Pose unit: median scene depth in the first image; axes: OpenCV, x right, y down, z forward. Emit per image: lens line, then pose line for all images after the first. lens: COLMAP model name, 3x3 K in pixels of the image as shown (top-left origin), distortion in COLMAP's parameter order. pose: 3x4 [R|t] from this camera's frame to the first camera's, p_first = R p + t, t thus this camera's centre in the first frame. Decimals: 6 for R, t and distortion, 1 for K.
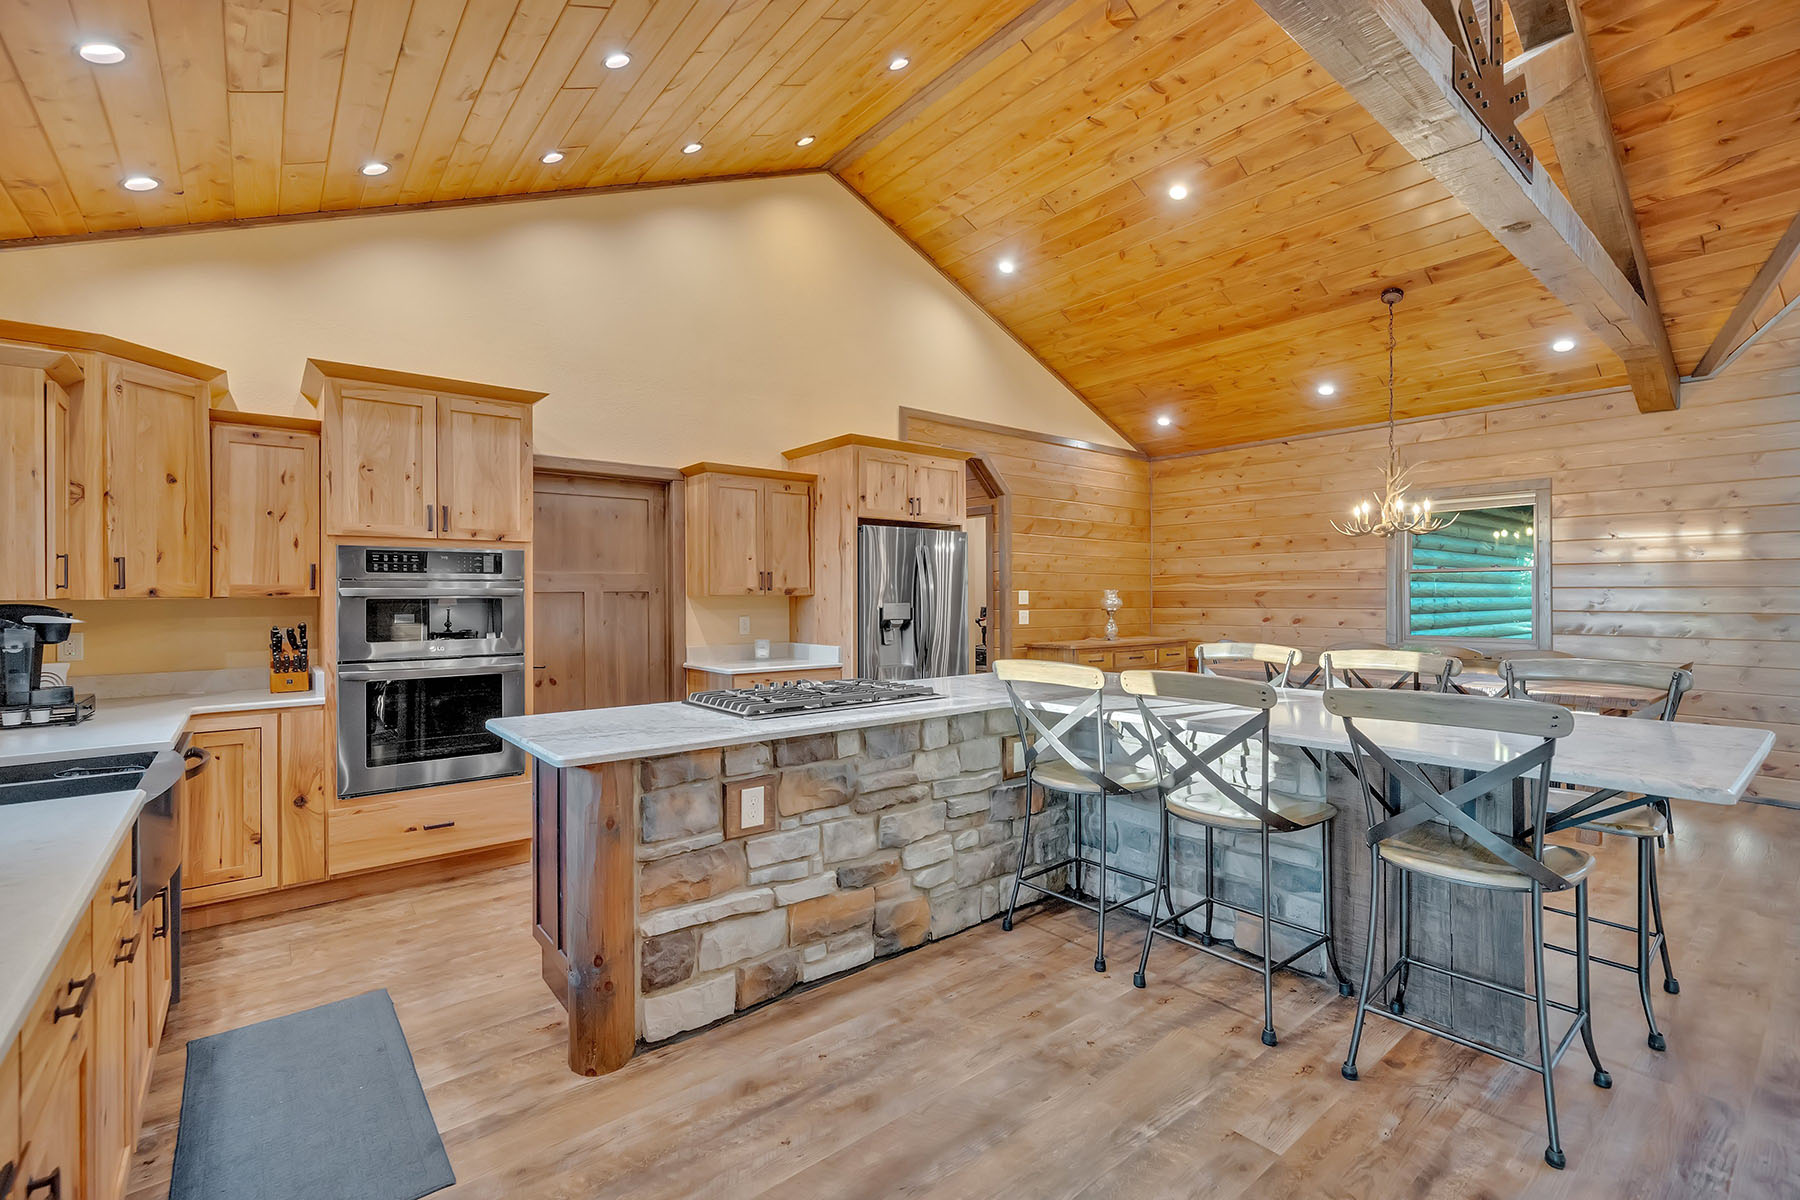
lens RADIAL K [[790.1, 0, 896.2], [0, 790.1, 595.0], [0, 0, 1]] dist [0.004708, -0.000489]
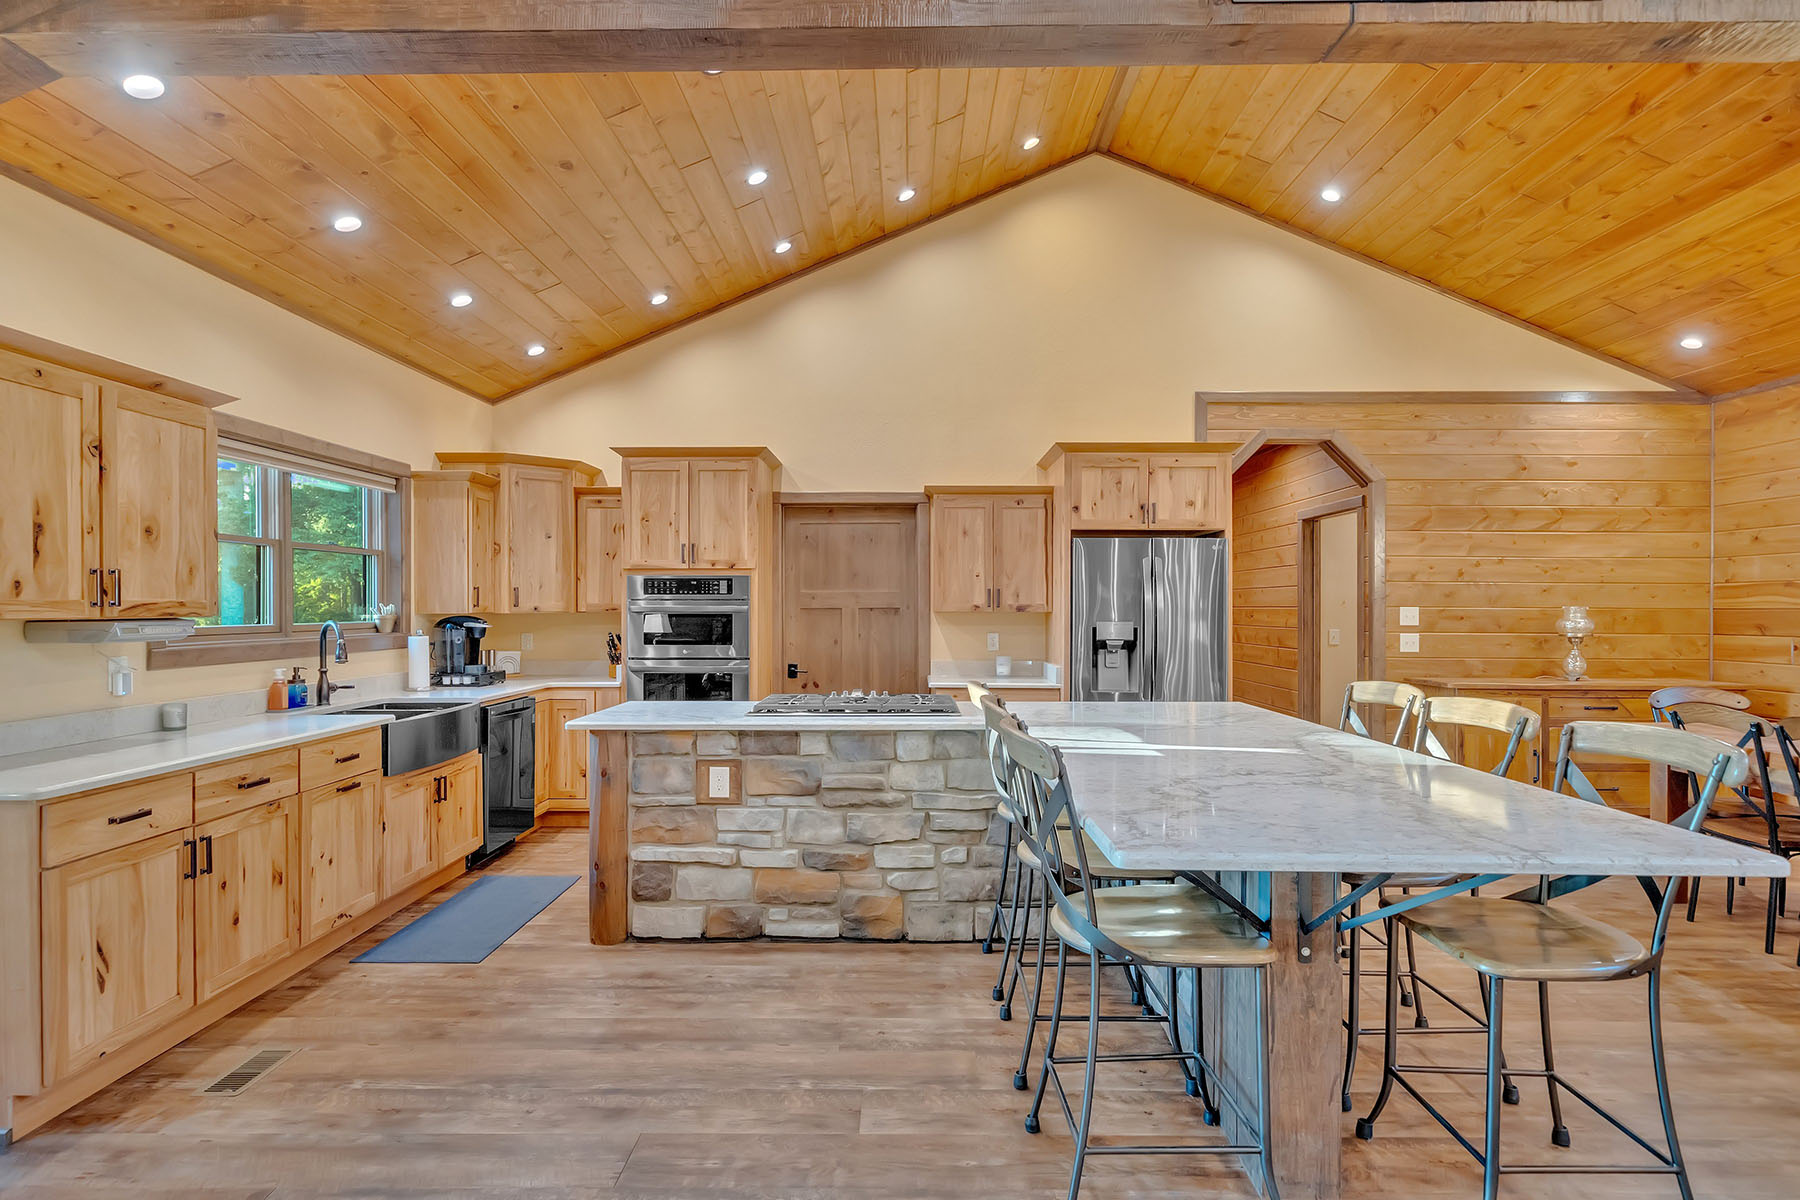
lens RADIAL K [[932.6, 0, 899.9], [0, 932.6, 612.2], [0, 0, 1]] dist [0.001201, -0.000675]
pose [[0.768123, 0.007629, -0.640257, 0.517593], [-0.003589, 0.999965, 0.007609, -0.008485], [0.640293, -0.003546, 0.768123, 0.019472]]
